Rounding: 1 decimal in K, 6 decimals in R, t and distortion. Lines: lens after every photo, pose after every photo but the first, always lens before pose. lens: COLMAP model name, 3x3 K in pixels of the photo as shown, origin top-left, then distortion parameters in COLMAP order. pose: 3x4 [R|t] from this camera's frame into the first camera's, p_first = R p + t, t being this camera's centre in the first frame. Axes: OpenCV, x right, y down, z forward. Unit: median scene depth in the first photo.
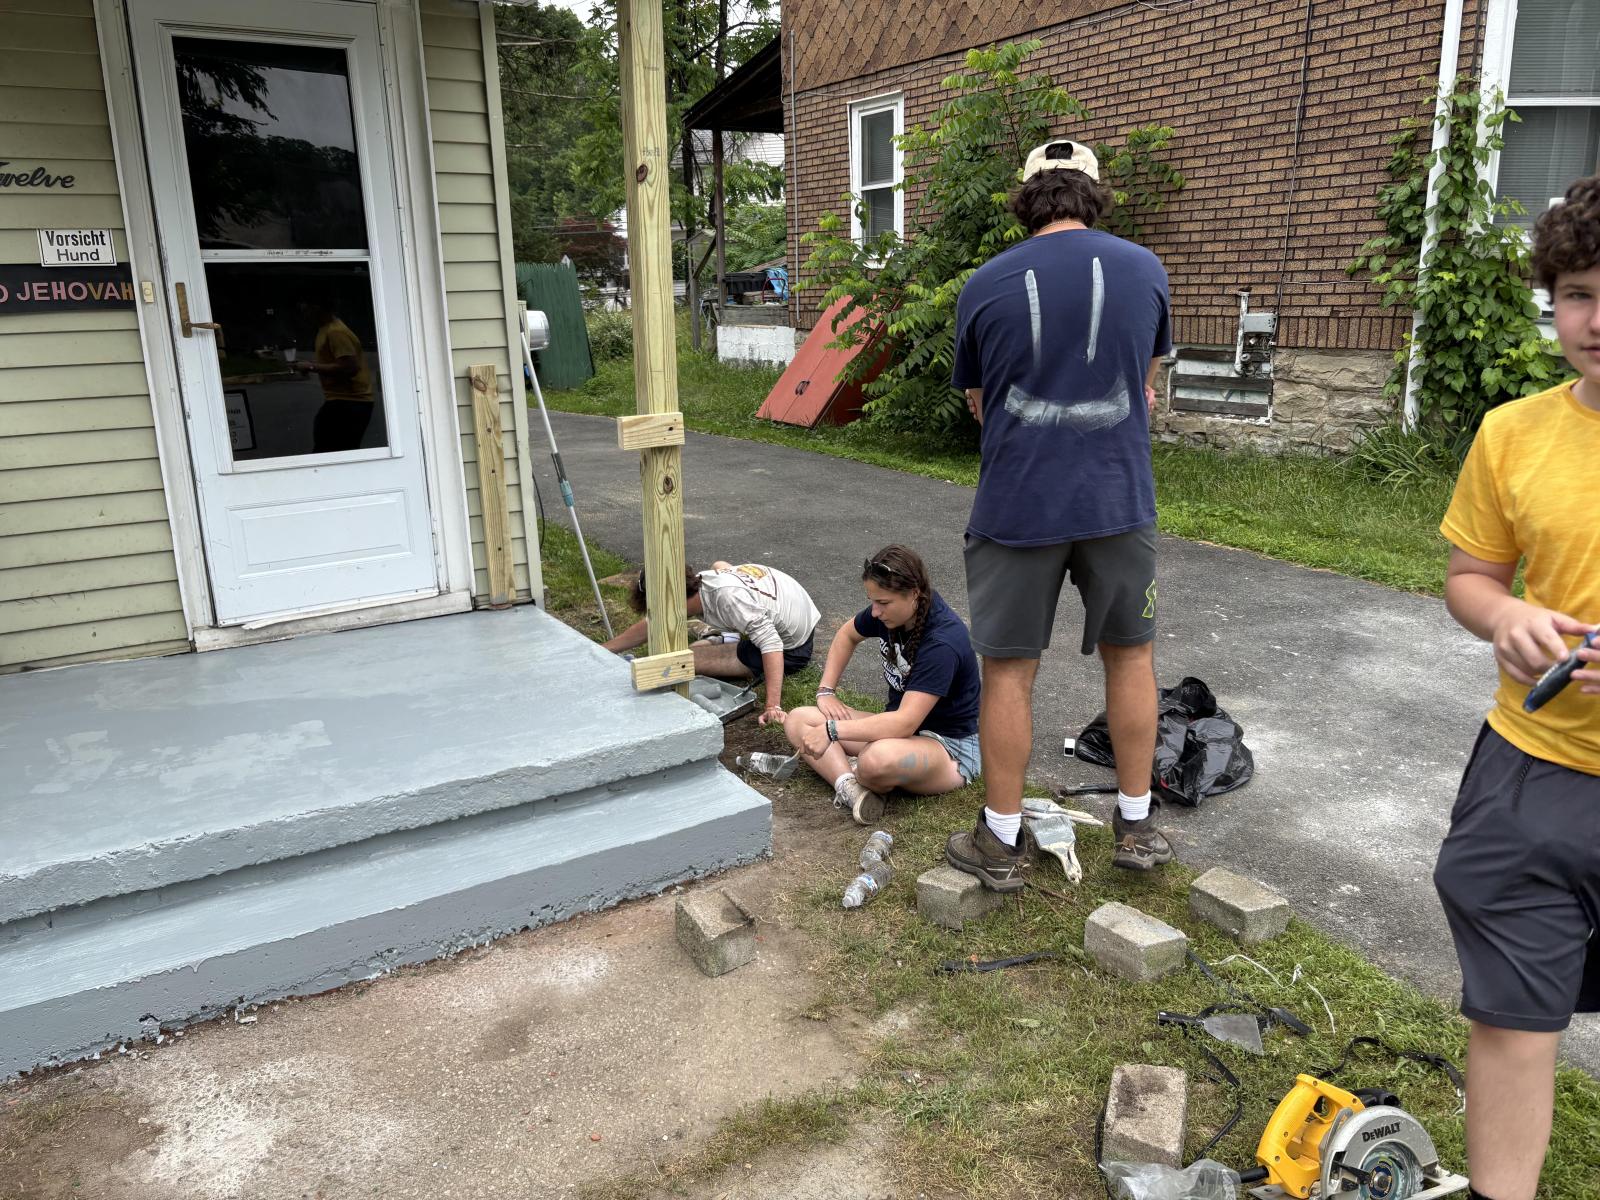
lens RADIAL K [[1213.1, 0, 819.7], [0, 1213.1, 586.9], [0, 0, 1]] dist [0.034256, -0.048695]
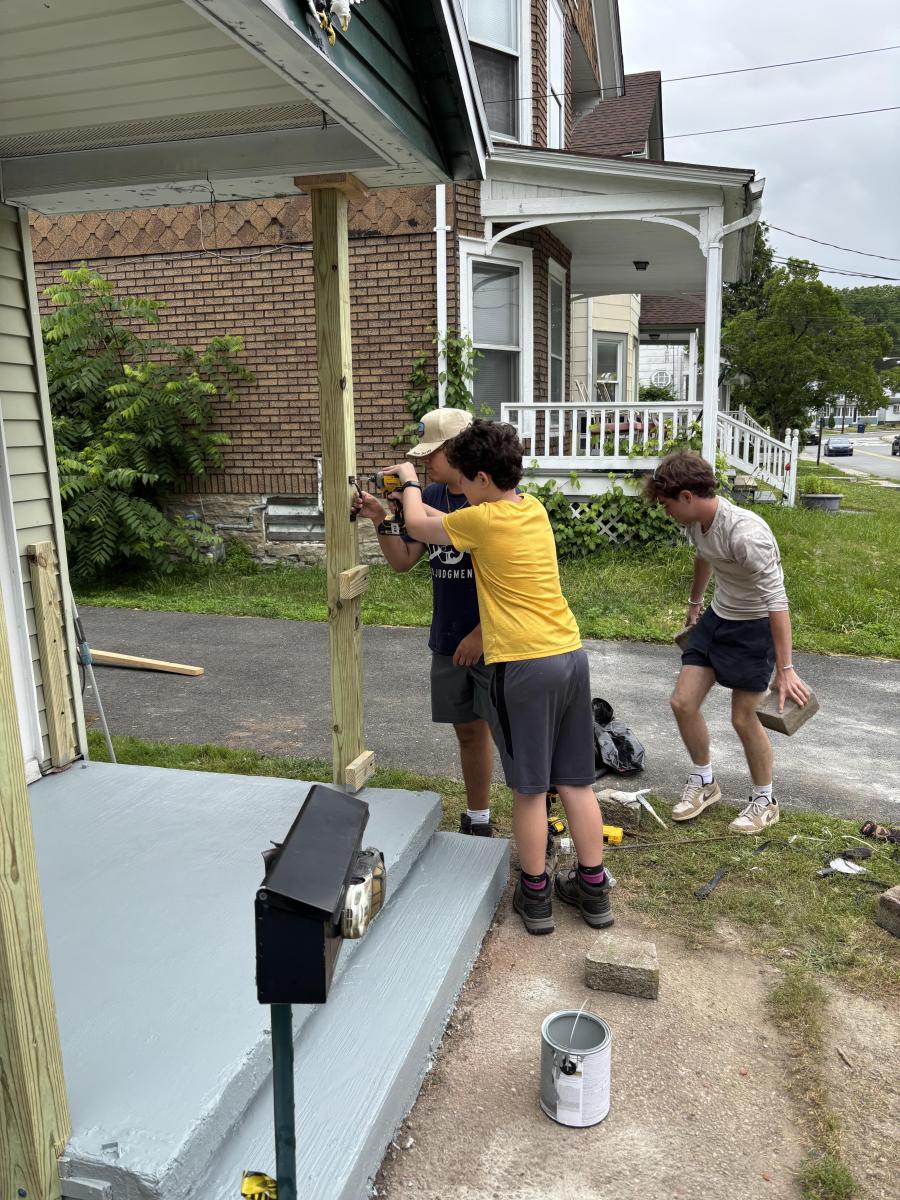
lens RADIAL K [[909.8, 0, 459.3], [0, 909.8, 610.3], [0, 0, 1]] dist [0.034256, -0.048695]
pose [[0.736958, -0.123708, 0.664522, -0.565021], [0.165758, 0.986166, -0.000241, -0.066901], [-0.655299, 0.110327, 0.747269, 0.186083]]
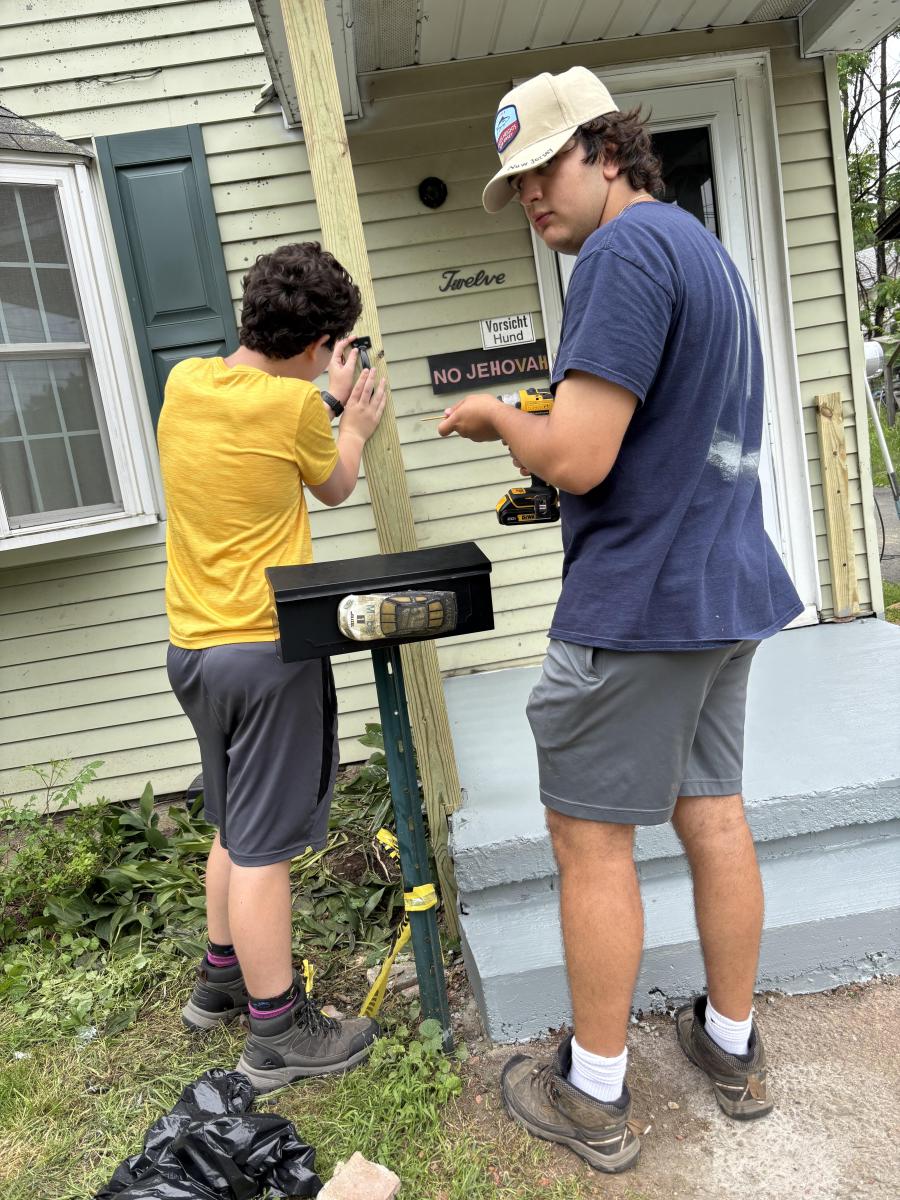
lens RADIAL K [[909.8, 0, 456.2], [0, 909.8, 611.5], [0, 0, 1]] dist [0.034256, -0.048695]
pose [[0.875166, -0.035538, -0.482515, -0.189546], [0.017399, 0.998965, -0.042016, 0.040084], [0.483509, 0.028376, 0.874879, 0.147511]]
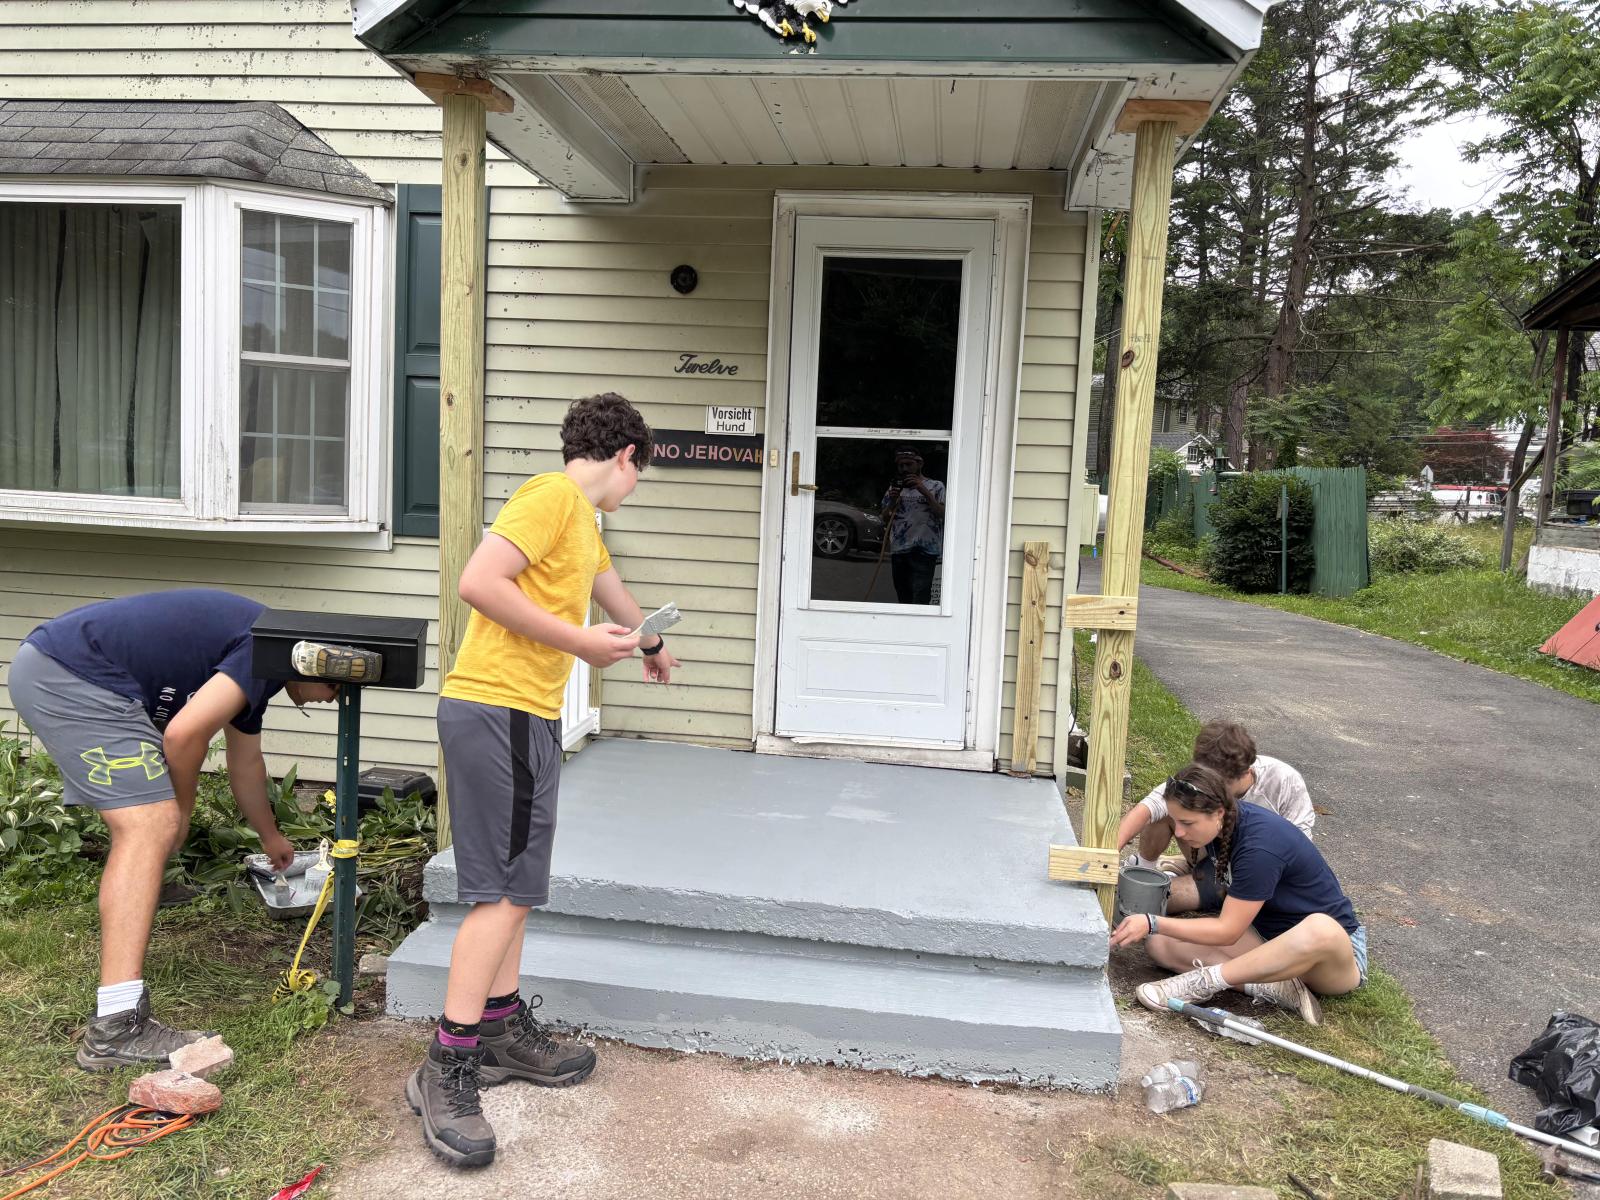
lens RADIAL K [[1213.1, 0, 796.9], [0, 1213.1, 594.9], [0, 0, 1]] dist [0.034256, -0.048695]
pose [[0.770201, 0.116600, -0.627052, 0.232535], [-0.210951, 0.974386, -0.077922, -0.012559], [0.601905, 0.192293, 0.775070, 0.078880]]
